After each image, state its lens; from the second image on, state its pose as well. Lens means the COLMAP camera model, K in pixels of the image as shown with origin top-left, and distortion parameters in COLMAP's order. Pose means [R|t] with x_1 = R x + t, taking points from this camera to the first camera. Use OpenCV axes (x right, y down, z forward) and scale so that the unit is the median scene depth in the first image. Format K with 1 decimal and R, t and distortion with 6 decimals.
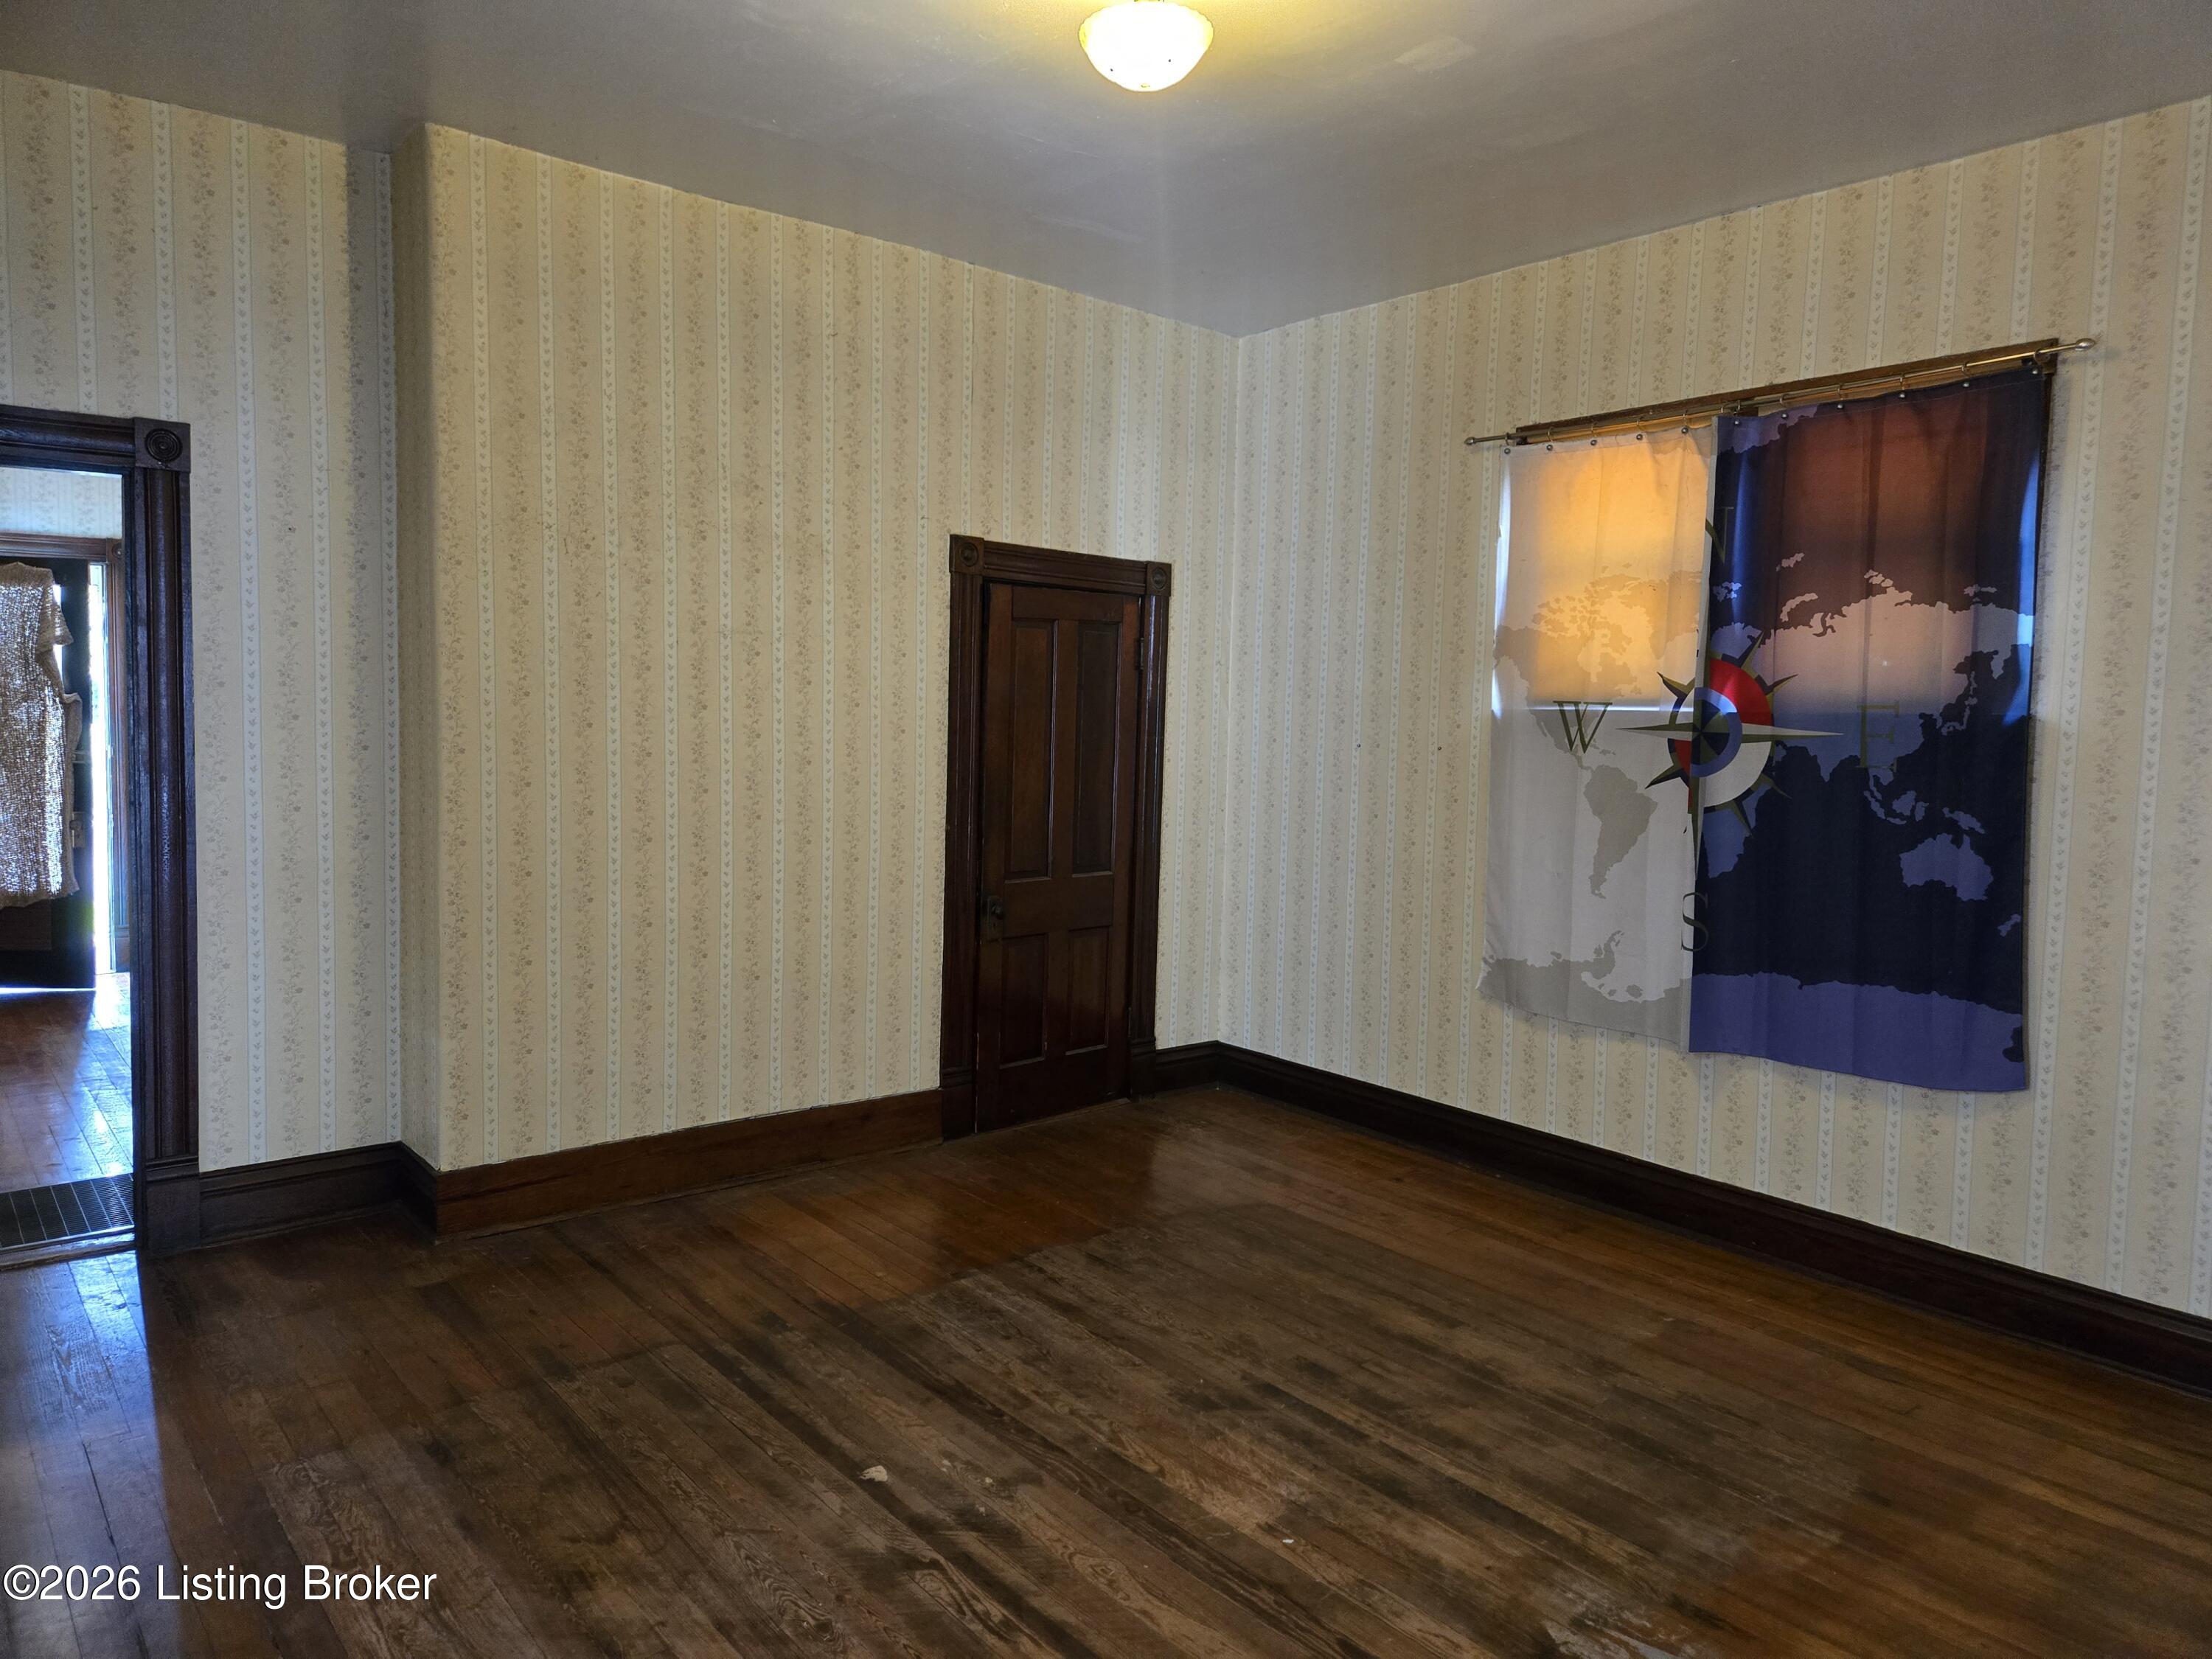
lens RADIAL K [[1488.4, 0, 1150.3], [0, 1488.4, 805.0], [0, 0, 1]] dist [0.076787, -0.063919]
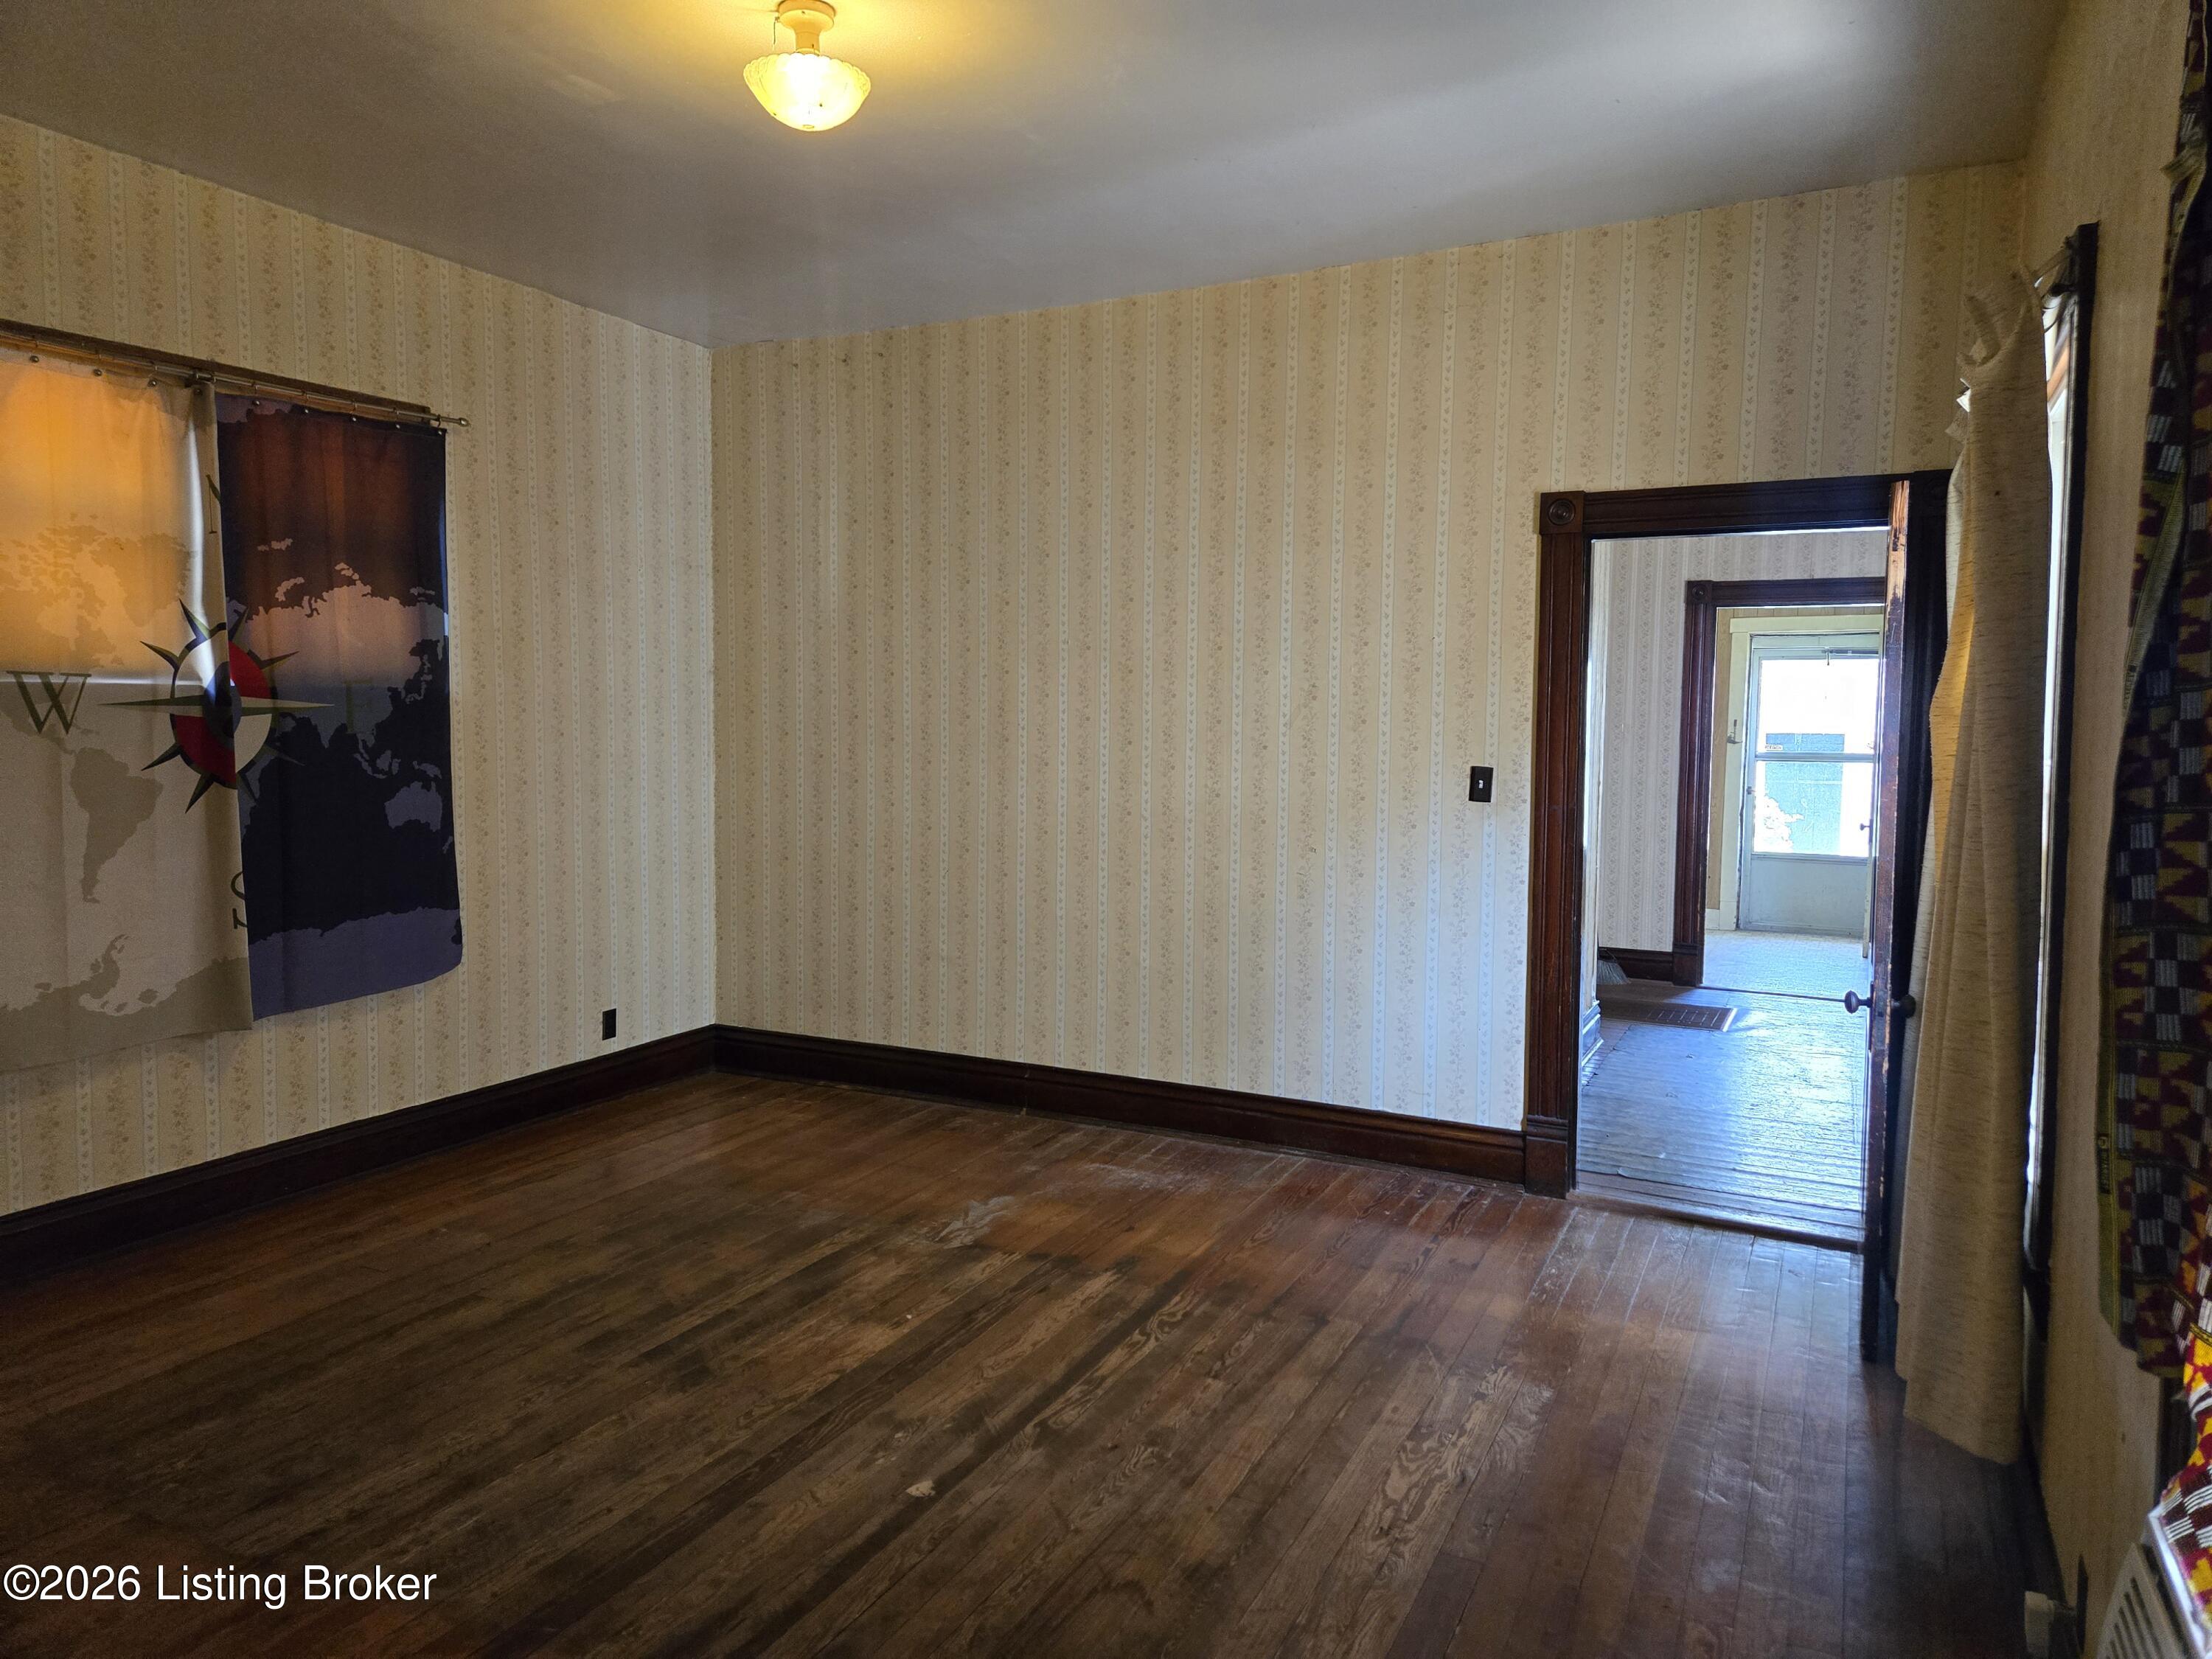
lens RADIAL K [[1488.4, 0, 1048.4], [0, 1488.4, 785.7], [0, 0, 1]] dist [0.076787, -0.063919]
pose [[-0.358421, -0.077324, 0.930352, -0.843528], [0.044307, 0.994032, 0.099686, -0.080778], [-0.932508, 0.076951, -0.352856, 0.958417]]
